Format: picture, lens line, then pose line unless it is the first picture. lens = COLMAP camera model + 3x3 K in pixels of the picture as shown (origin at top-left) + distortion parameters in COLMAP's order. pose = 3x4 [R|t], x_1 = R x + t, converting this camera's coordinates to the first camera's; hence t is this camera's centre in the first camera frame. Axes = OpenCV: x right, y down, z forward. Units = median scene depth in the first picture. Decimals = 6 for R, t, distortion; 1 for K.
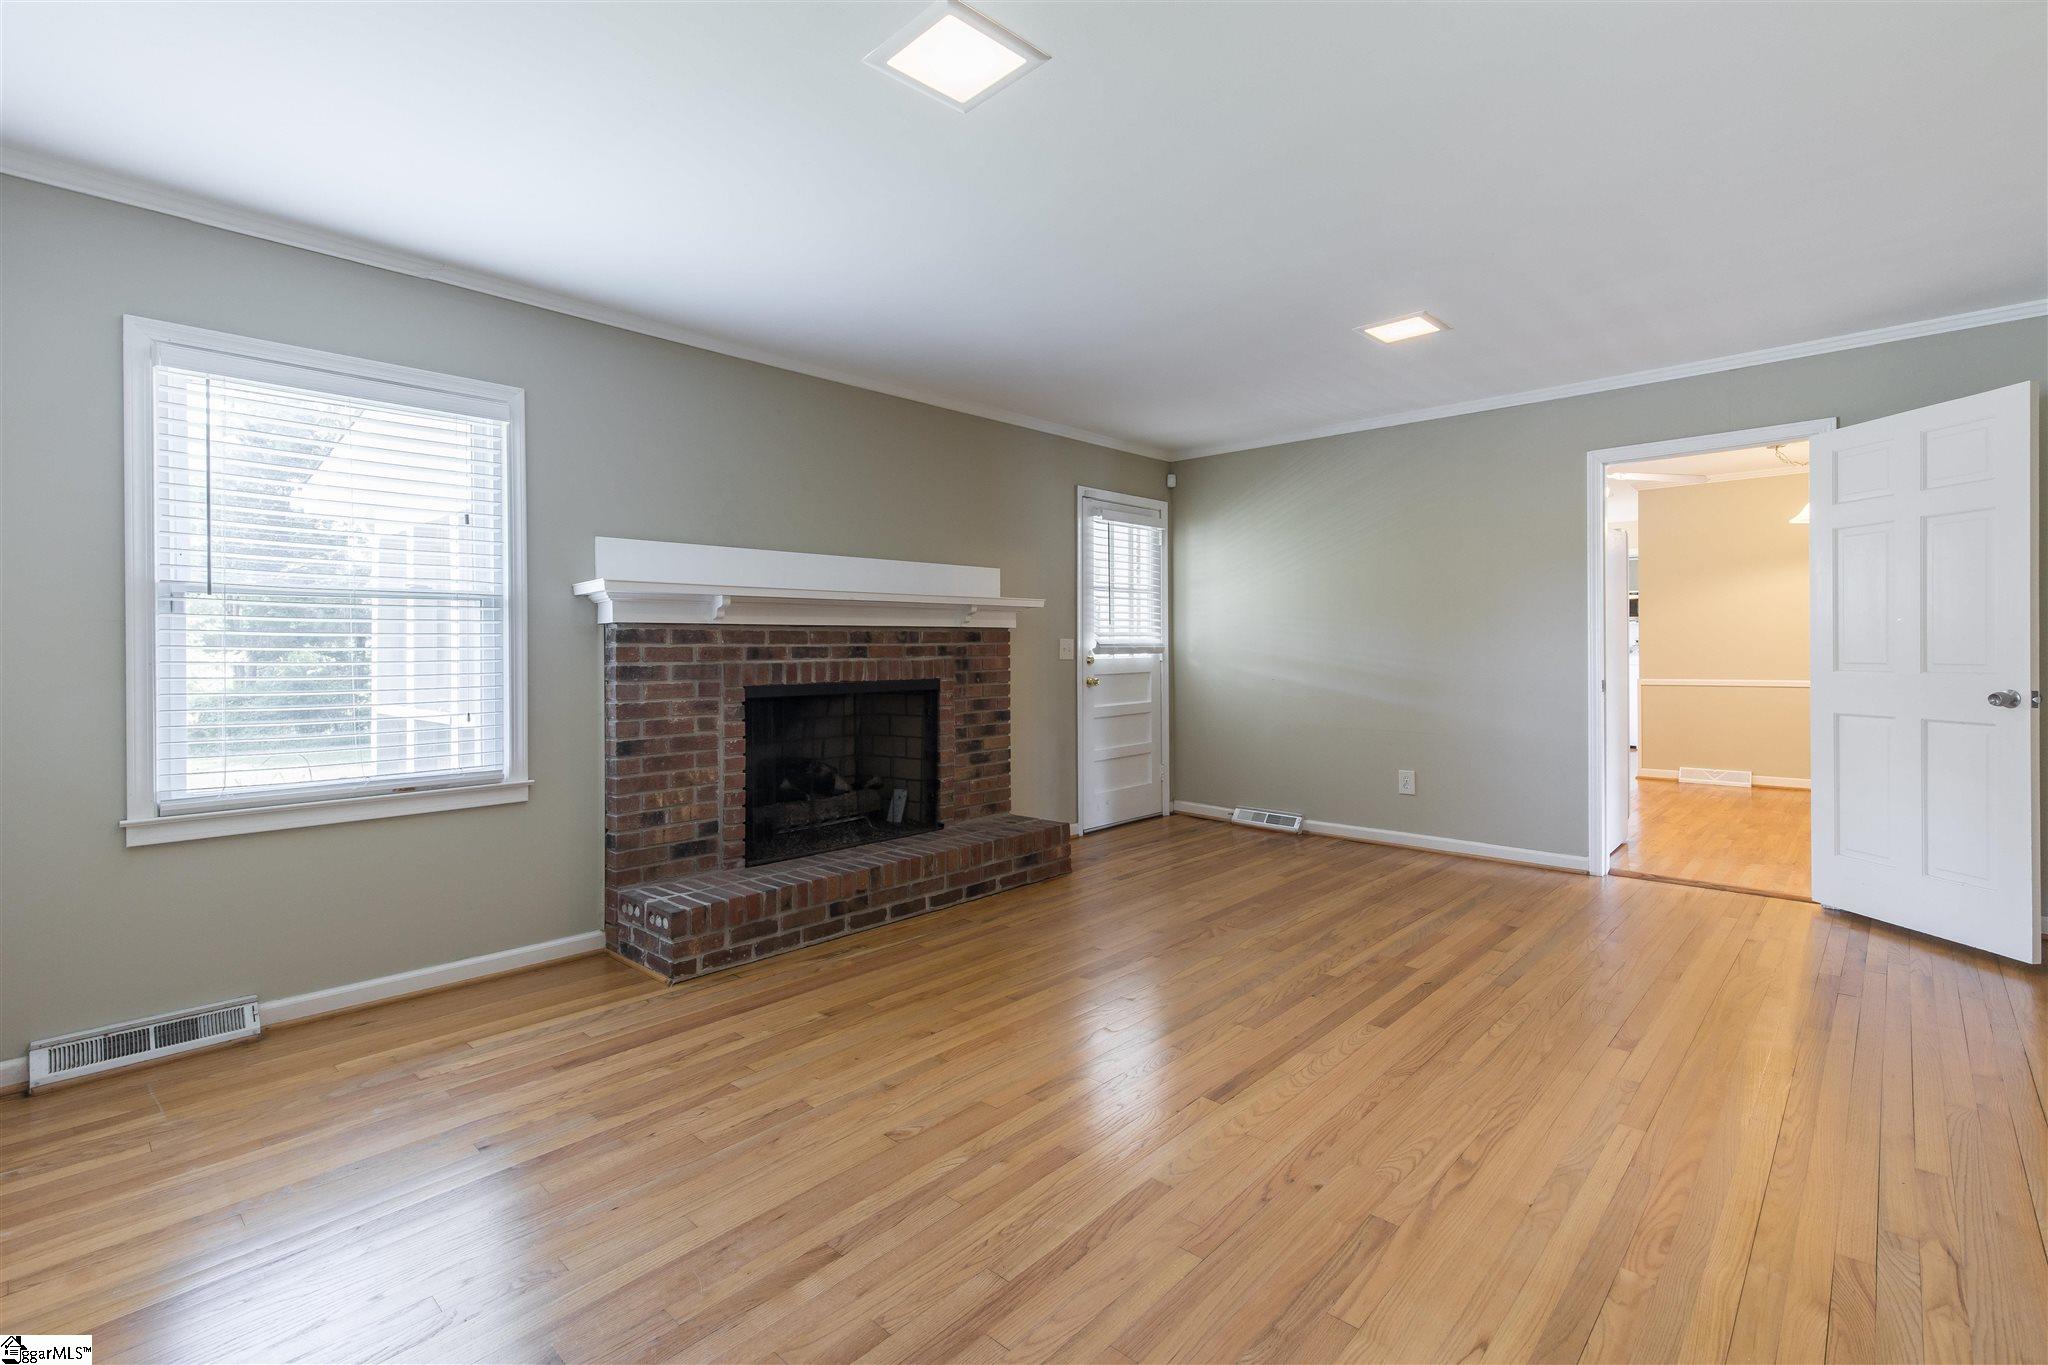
lens RADIAL K [[947.5, 0, 1028.3], [0, 947.5, 665.3], [0, 0, 1]] dist [0.007937, 0.000231]
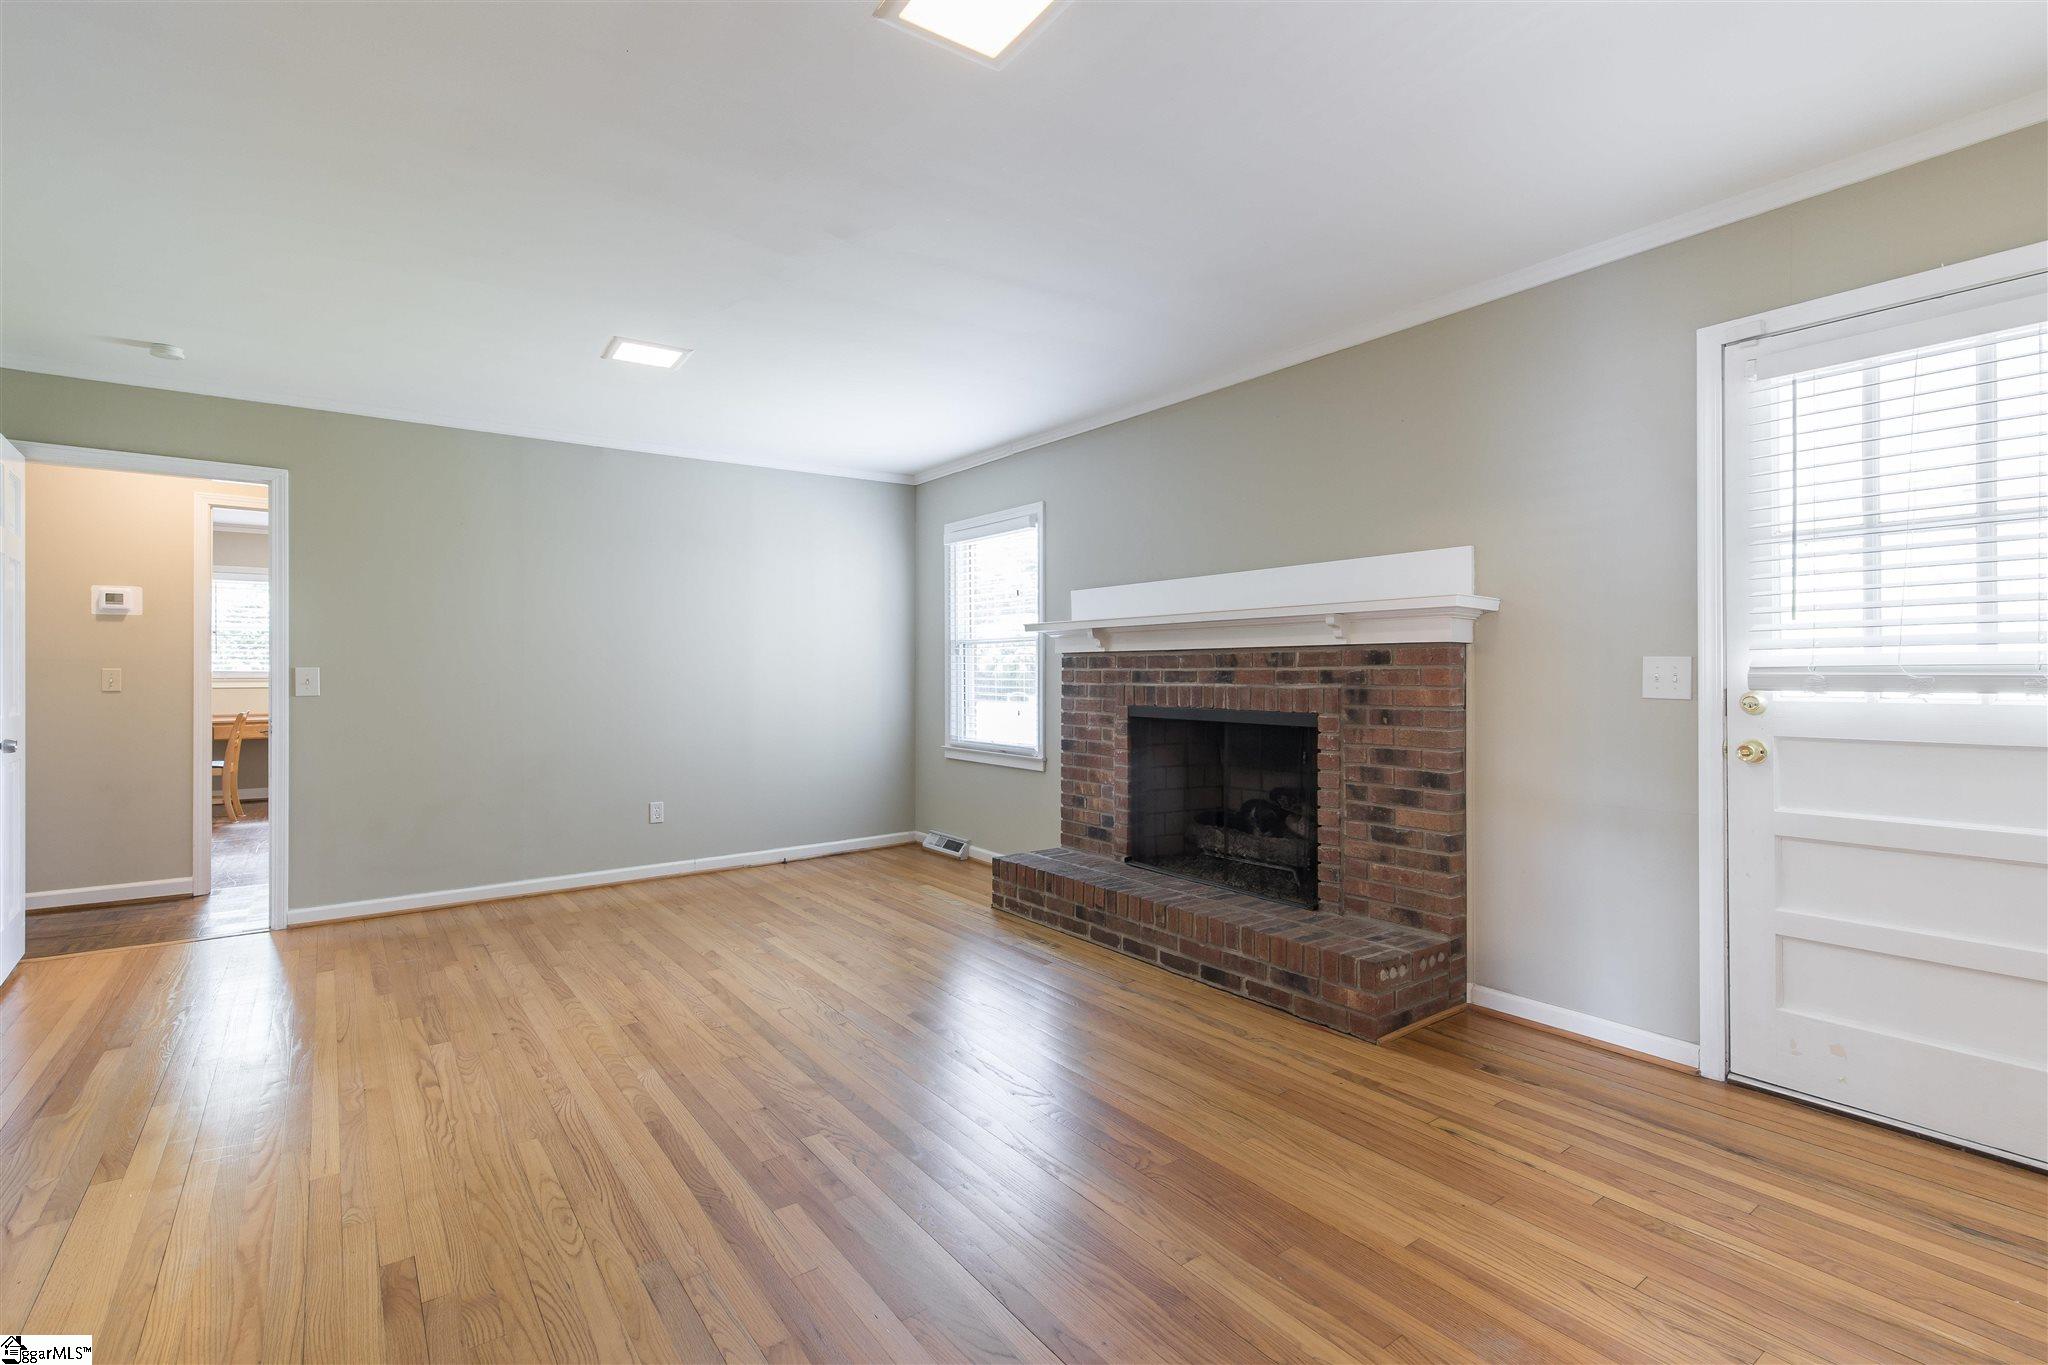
lens RADIAL K [[947.5, 0, 1021.3], [0, 947.5, 681.2], [0, 0, 1]] dist [0.007937, 0.000231]
pose [[-0.198824, 0.020387, -0.979823, 0.799407], [-0.012851, 0.999643, 0.023407, -0.030455], [0.979951, 0.017245, -0.198491, 1.046649]]
